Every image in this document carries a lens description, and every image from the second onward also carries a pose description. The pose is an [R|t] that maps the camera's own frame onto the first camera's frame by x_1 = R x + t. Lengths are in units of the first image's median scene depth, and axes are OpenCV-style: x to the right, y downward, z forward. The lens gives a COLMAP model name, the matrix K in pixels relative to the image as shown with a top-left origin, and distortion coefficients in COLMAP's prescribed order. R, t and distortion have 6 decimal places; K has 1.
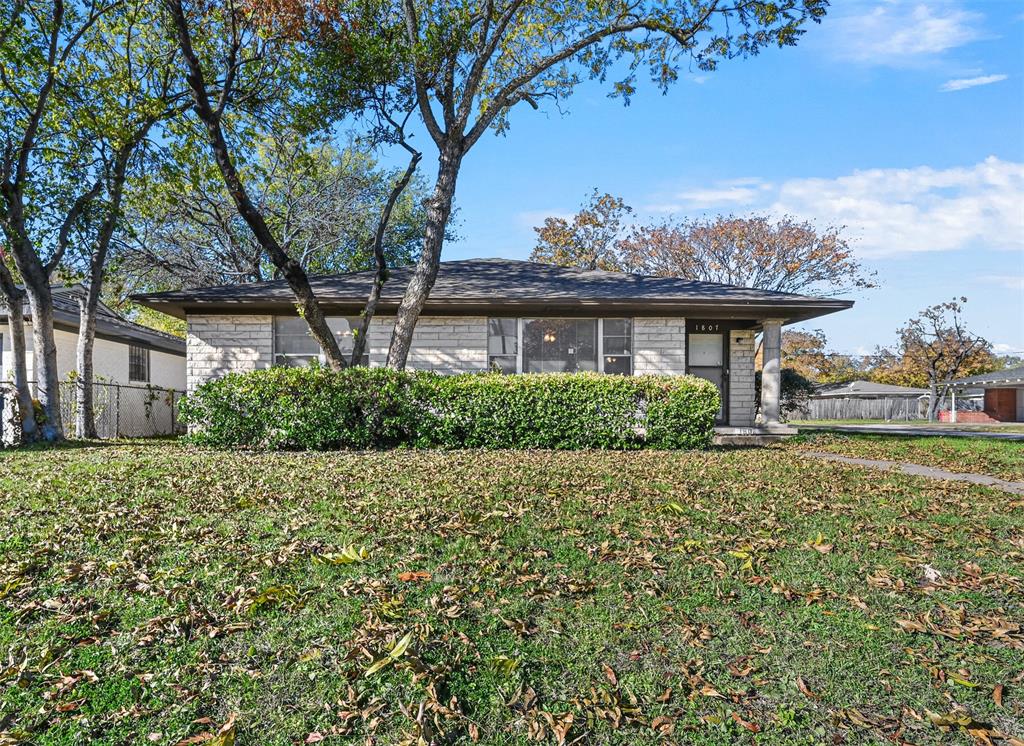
lens RADIAL K [[550.6, 0, 510.7], [0, 550.6, 421.4], [0, 0, 1]] dist [0.000781, -0.000812]
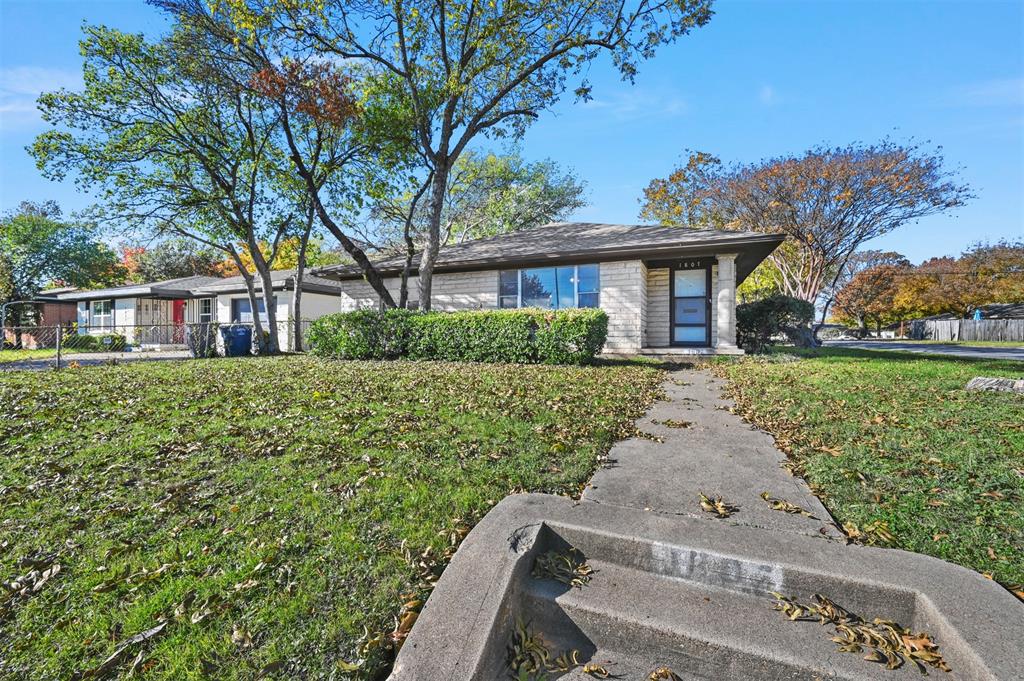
lens RADIAL K [[413.3, 0, 511.9], [0, 413.3, 340.8], [0, 0, 1]] dist [-0.002657, -0.000930]
pose [[0.910884, 0.001928, -0.412659, 0.442065], [-0.002096, 0.999998, 0.000047, -0.004459], [0.412658, 0.000822, 0.910886, 0.026828]]
